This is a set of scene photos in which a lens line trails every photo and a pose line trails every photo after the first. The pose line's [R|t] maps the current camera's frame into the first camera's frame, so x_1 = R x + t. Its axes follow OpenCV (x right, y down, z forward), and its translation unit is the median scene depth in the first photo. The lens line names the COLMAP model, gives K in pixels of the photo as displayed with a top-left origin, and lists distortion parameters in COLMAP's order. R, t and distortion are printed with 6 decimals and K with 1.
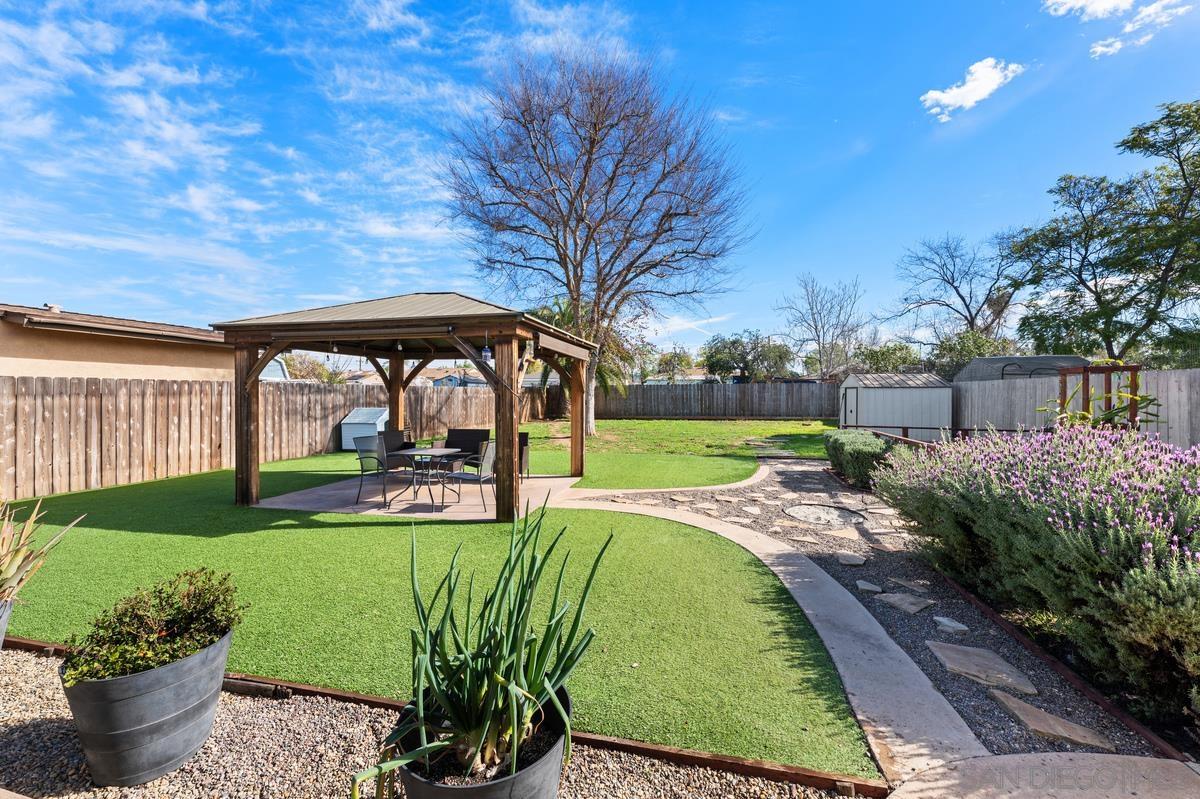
lens RADIAL K [[492.2, 0, 605.1], [0, 492.2, 393.1], [0, 0, 1]] dist [-0.000127, -0.000984]
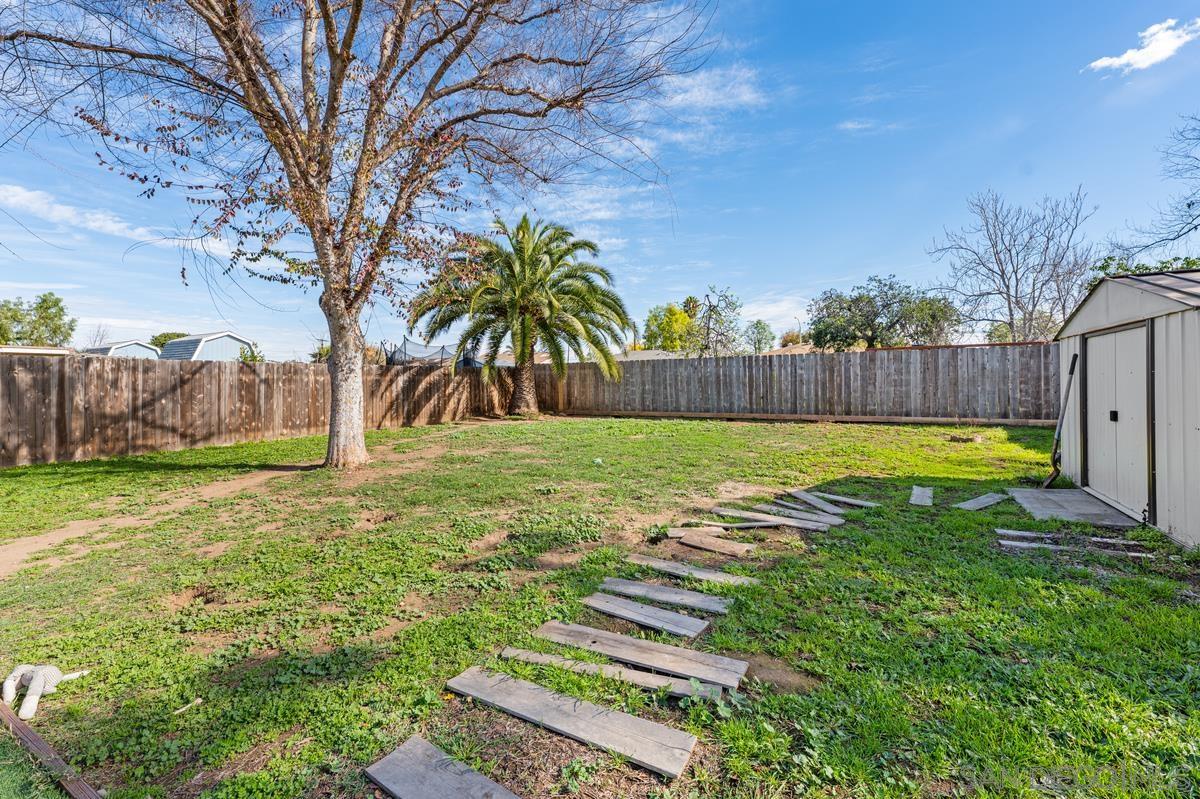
lens RADIAL K [[492.2, 0, 602.5], [0, 492.2, 378.6], [0, 0, 1]] dist [-0.000127, -0.000984]
pose [[0.958399, -0.010002, -0.285258, 0.511098], [0.008096, 0.999936, -0.007862, 0.026876], [0.285318, 0.005226, 0.958419, 1.101009]]
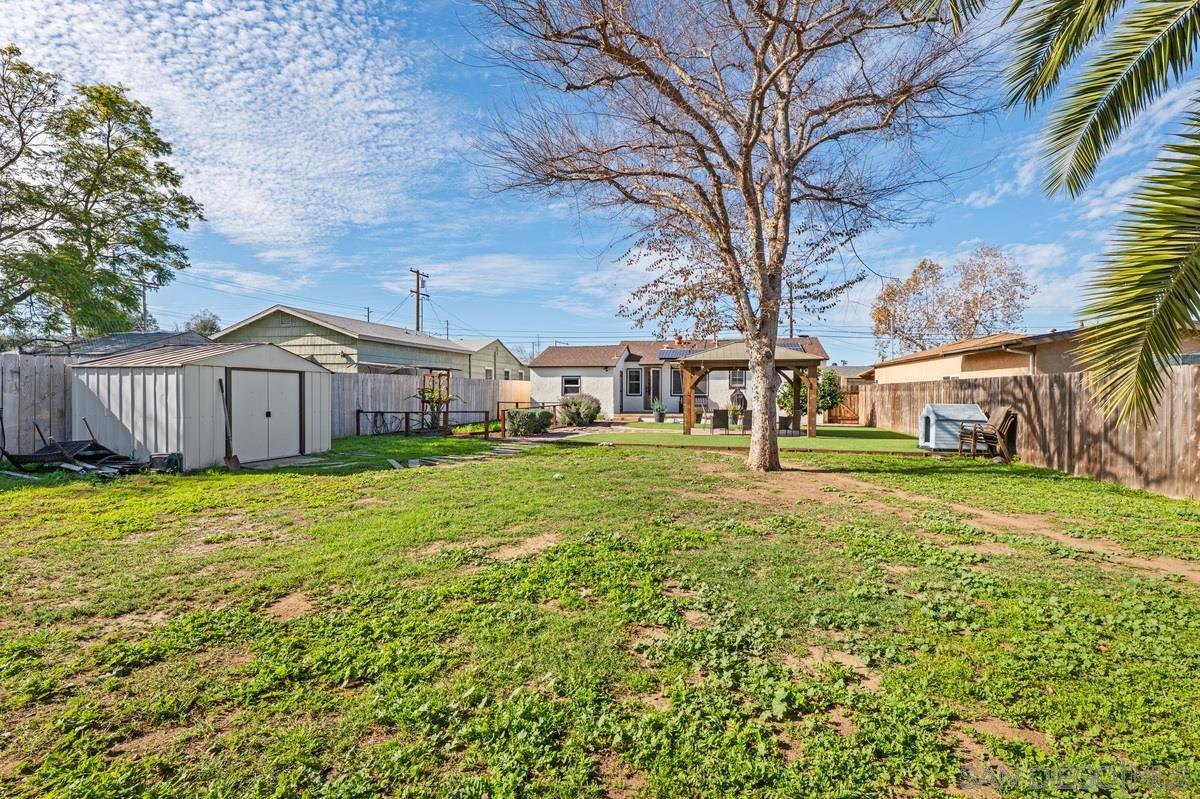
lens RADIAL K [[527.0, 0, 603.4], [0, 527.0, 397.2], [0, 0, 1]] dist [-0.005518, 0.000371]
pose [[-0.999840, -0.007538, -0.016250, 0.226645], [-0.007748, 0.999886, 0.012938, 0.014172], [0.016151, 0.013061, -0.999784, 2.564517]]
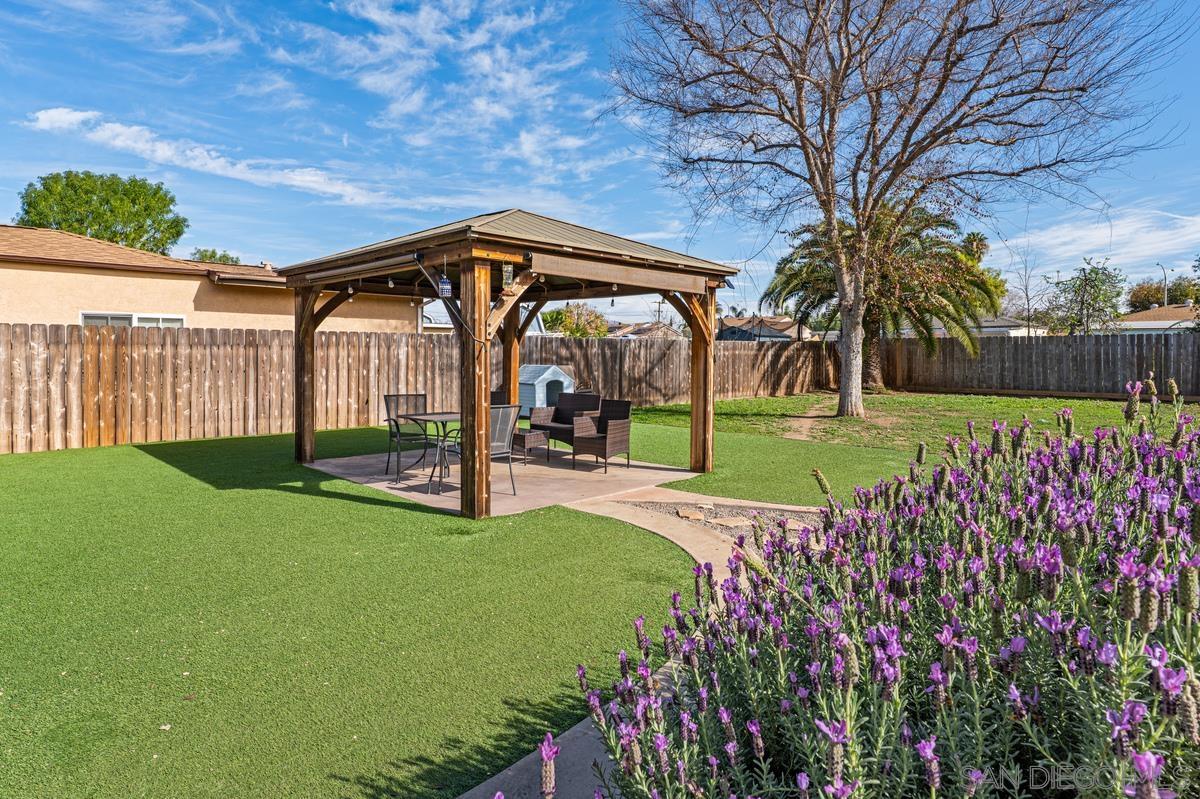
lens RADIAL K [[686.5, 0, 598.0], [0, 686.5, 355.5], [0, 0, 1]] dist [0.001409, -0.000651]
pose [[0.836528, 0.008340, -0.547861, 0.295970], [-0.006016, 0.999964, 0.006036, 0.009288], [0.547892, -0.001753, 0.836547, 0.148711]]
